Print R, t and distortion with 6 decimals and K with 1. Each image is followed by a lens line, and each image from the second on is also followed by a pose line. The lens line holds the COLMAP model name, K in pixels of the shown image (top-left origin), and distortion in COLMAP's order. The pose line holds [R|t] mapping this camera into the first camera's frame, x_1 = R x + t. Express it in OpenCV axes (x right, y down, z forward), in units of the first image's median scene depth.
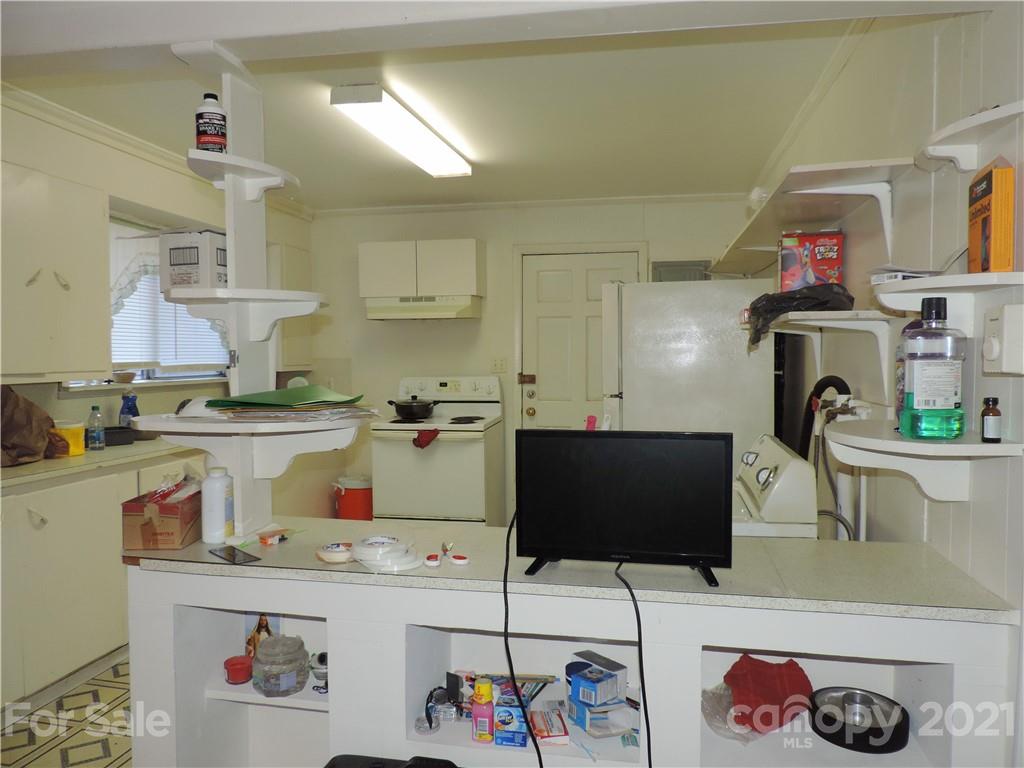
lens RADIAL K [[728.0, 0, 529.2], [0, 728.0, 383.9], [0, 0, 1]] dist [-0.023762, -0.000576]
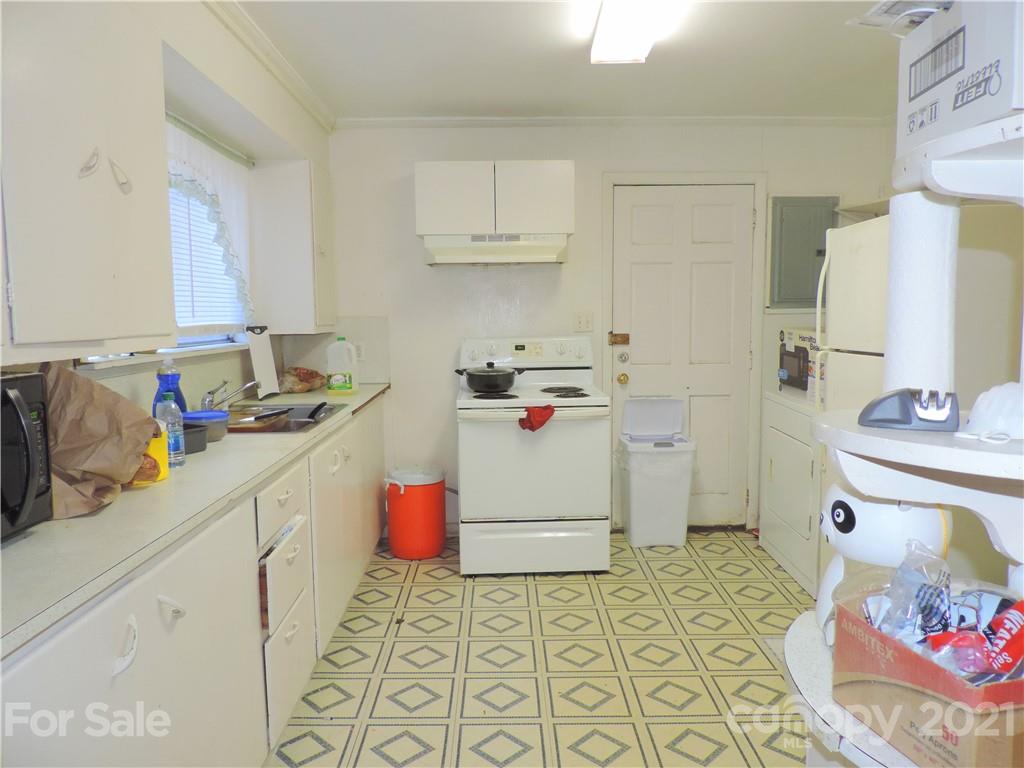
lens RADIAL K [[728.0, 0, 529.2], [0, 728.0, 383.9], [0, 0, 1]] dist [-0.023762, -0.000576]
pose [[0.978522, -0.027663, 0.204277, -0.279592], [0.016685, 0.998332, 0.055266, -0.003338], [-0.205465, -0.050671, 0.977352, 0.228476]]
